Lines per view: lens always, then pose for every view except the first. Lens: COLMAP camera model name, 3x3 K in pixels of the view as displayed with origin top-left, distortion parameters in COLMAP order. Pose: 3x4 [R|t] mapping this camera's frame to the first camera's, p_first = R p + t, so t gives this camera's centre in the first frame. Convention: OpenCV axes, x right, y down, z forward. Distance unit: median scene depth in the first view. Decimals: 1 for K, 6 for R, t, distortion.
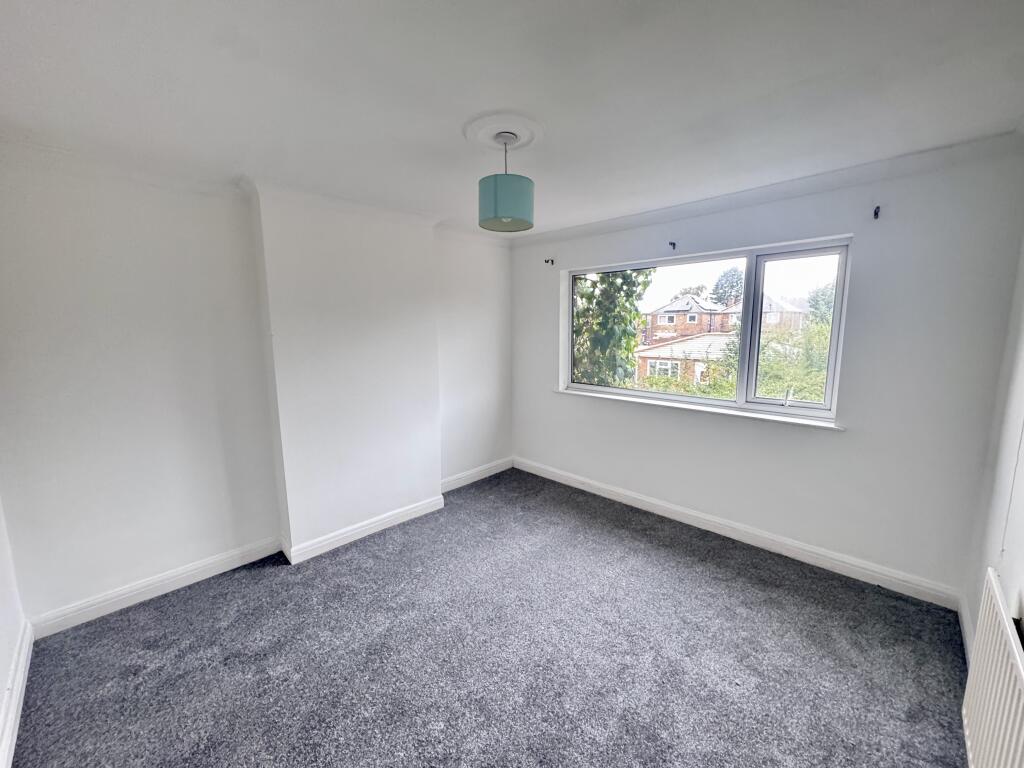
lens RADIAL K [[412.4, 0, 512.0], [0, 412.4, 384.0], [0, 0, 1]] dist [0.001087, 0.000108]
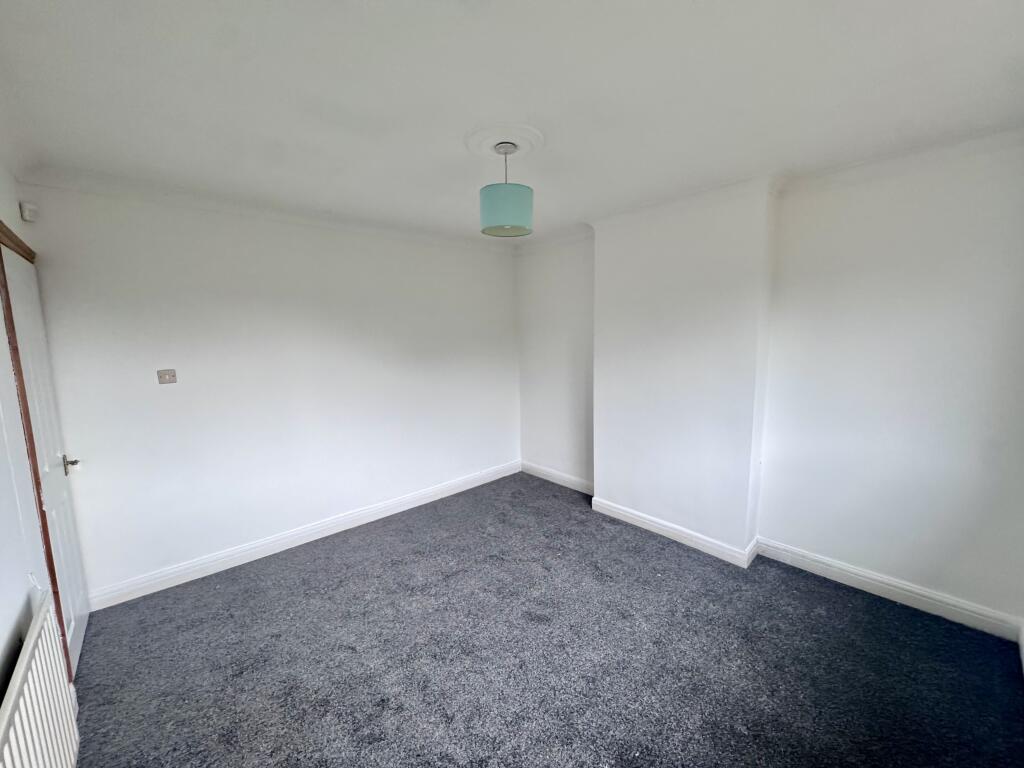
lens RADIAL K [[412.4, 0, 512.0], [0, 412.4, 384.0], [0, 0, 1]] dist [0.001087, 0.000108]
pose [[-0.060441, 0.145466, -0.987515, 0.736389], [-0.118396, 0.981295, 0.151797, -0.127579], [0.991125, 0.126092, -0.042088, 0.747392]]
